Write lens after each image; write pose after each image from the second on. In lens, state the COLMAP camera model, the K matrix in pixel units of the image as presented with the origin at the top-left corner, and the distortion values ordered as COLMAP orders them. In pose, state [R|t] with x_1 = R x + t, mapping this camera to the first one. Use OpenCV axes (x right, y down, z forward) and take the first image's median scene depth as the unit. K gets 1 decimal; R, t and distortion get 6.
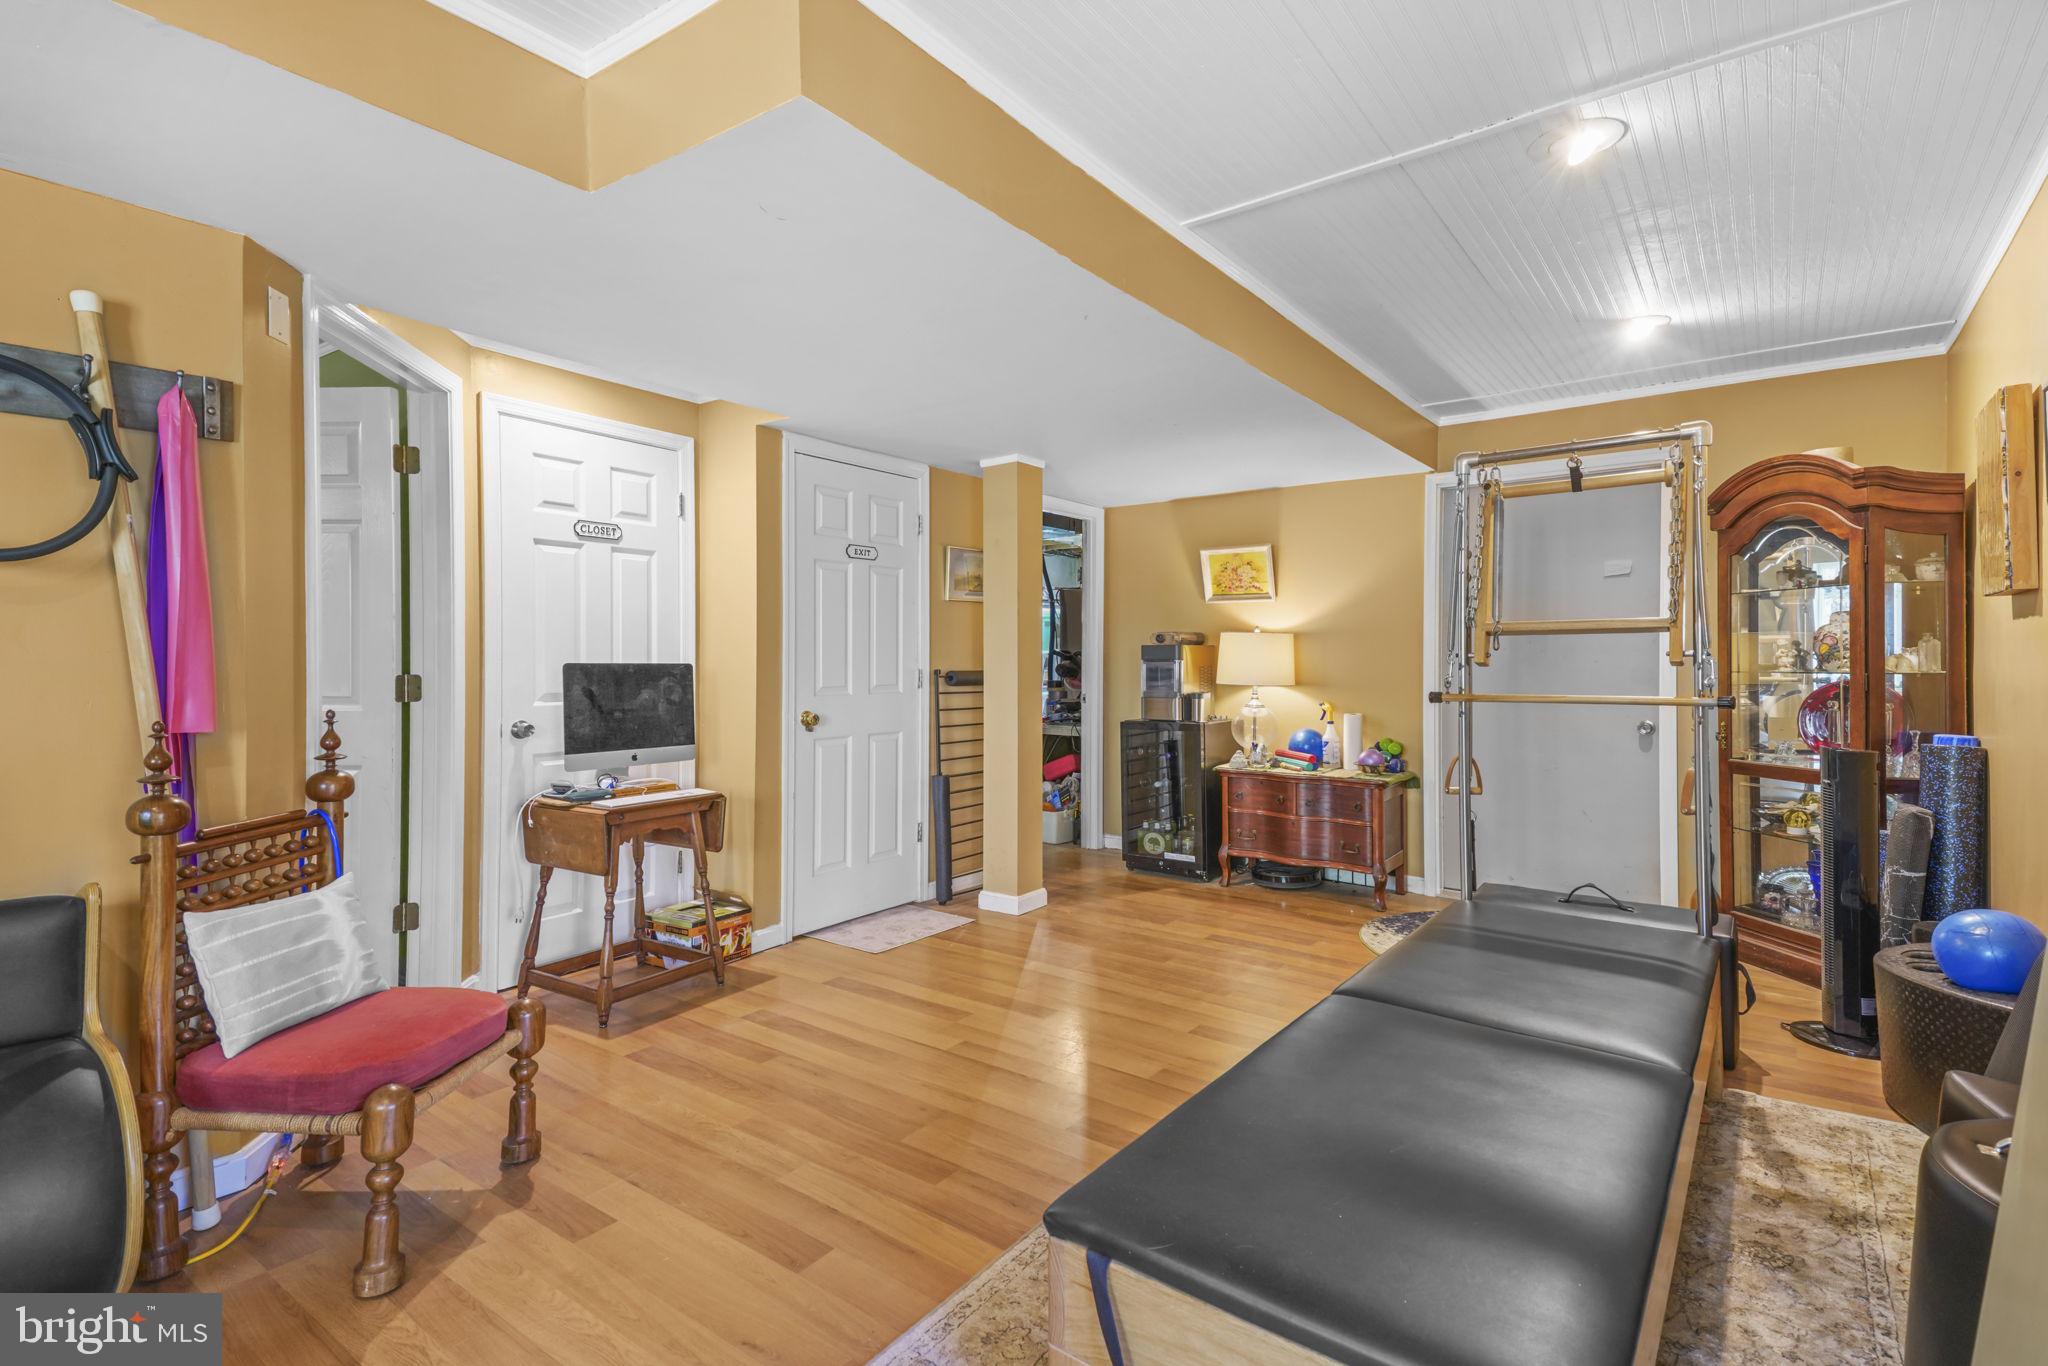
lens RADIAL K [[1000.7, 0, 1029.6], [0, 1000.7, 642.6], [0, 0, 1]] dist [-0.065376, 0.000049]
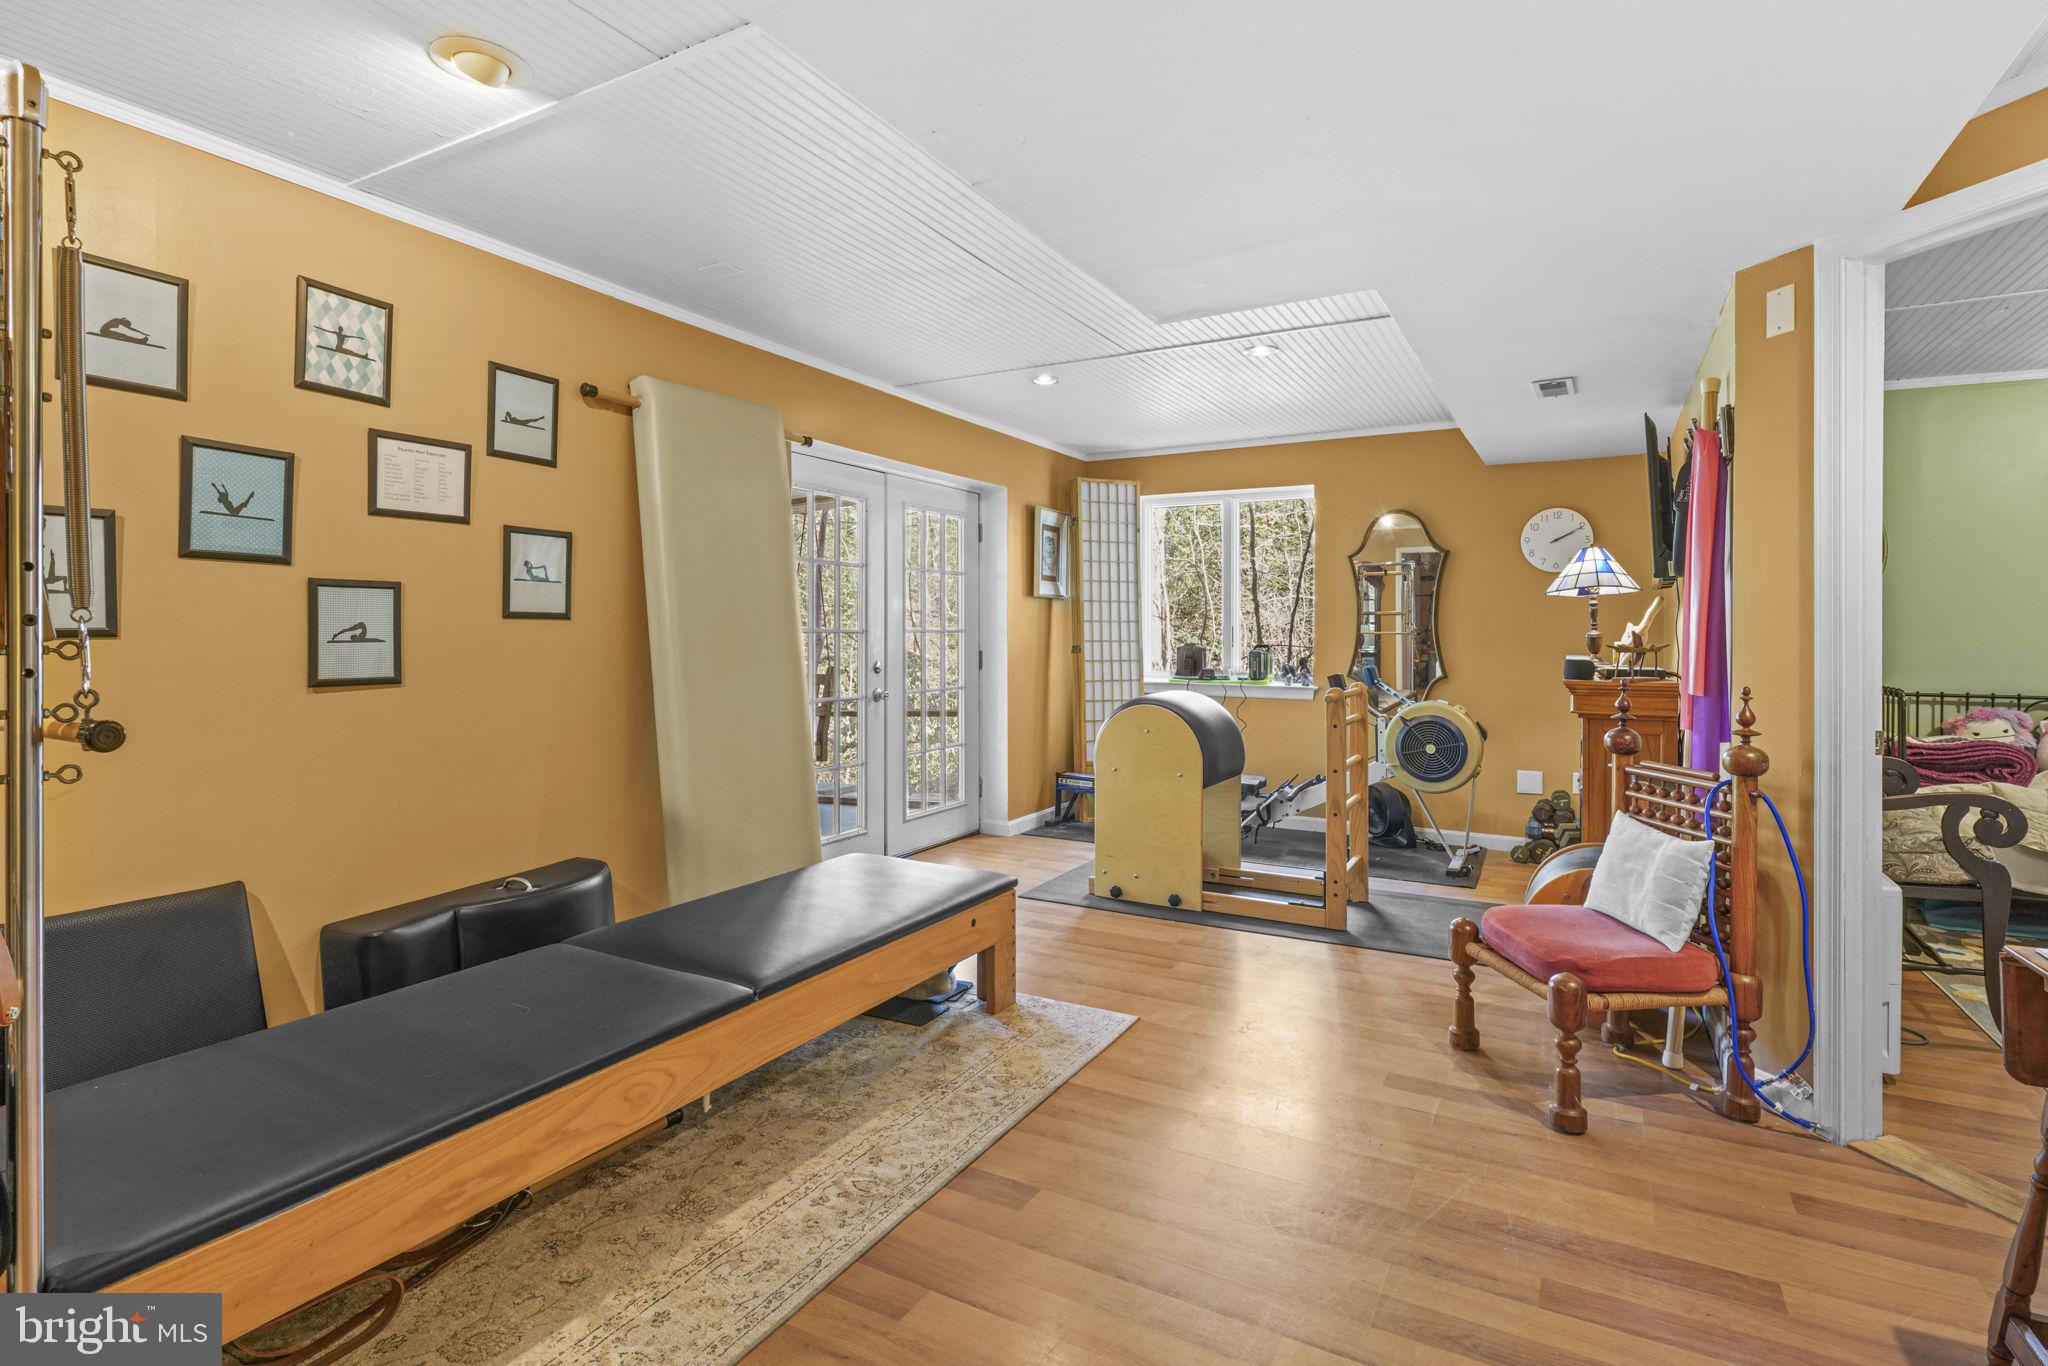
lens RADIAL K [[1000.7, 0, 1029.6], [0, 1000.7, 642.6], [0, 0, 1]] dist [-0.065376, 0.000049]
pose [[-0.991906, -0.002205, -0.126954, 0.170963], [-0.001991, 0.999996, -0.001809, 0.026897], [0.126958, -0.001541, -0.991907, 1.995570]]
